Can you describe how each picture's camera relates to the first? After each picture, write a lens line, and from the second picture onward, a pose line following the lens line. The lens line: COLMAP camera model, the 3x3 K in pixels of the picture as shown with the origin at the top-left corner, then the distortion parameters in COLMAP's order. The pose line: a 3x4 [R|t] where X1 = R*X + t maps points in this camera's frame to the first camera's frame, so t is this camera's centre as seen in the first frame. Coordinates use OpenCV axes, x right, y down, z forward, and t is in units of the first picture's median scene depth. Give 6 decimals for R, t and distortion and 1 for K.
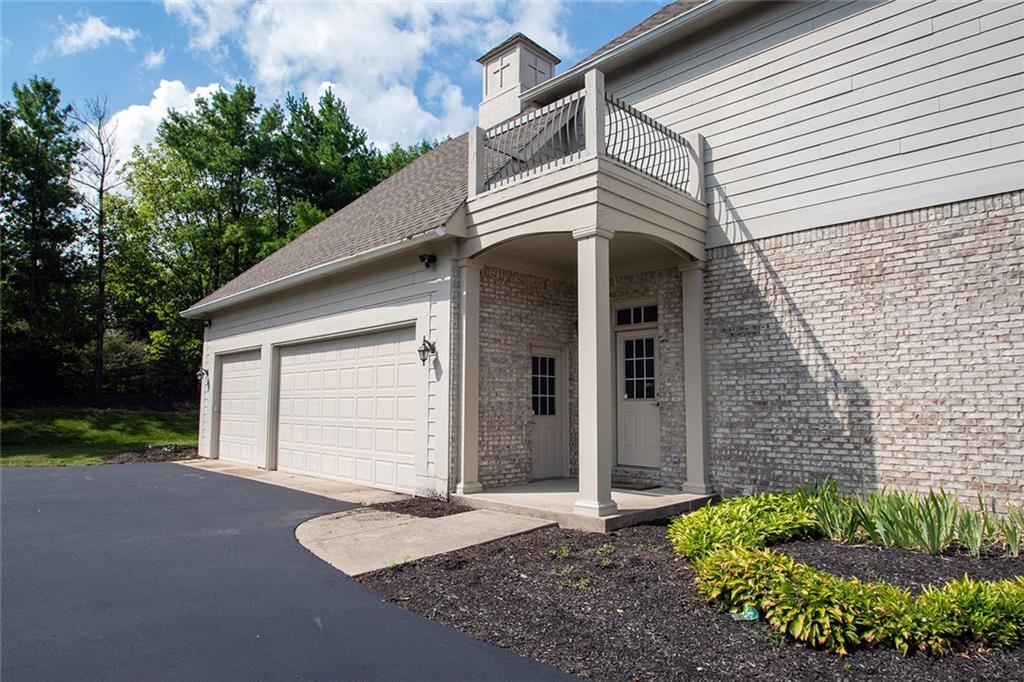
lens RADIAL K [[621.4, 0, 512.0], [0, 621.4, 341.0], [0, 0, 1]] dist [0.000818, 0.000049]
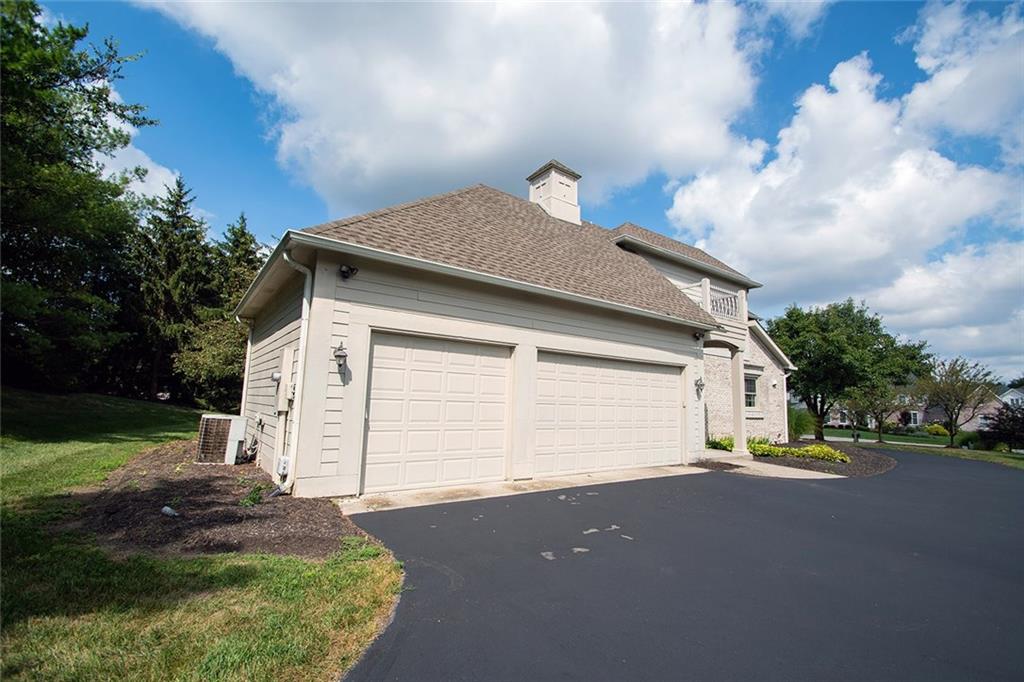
lens RADIAL K [[454.0, 0, 512.0], [0, 454.0, 341.0], [0, 0, 1]] dist [-0.000167, -0.000010]
pose [[0.168418, 0.165335, 0.971751, -1.071863], [-0.107052, 0.983070, -0.148707, 0.104278], [-0.979885, -0.078983, 0.183266, 0.872249]]
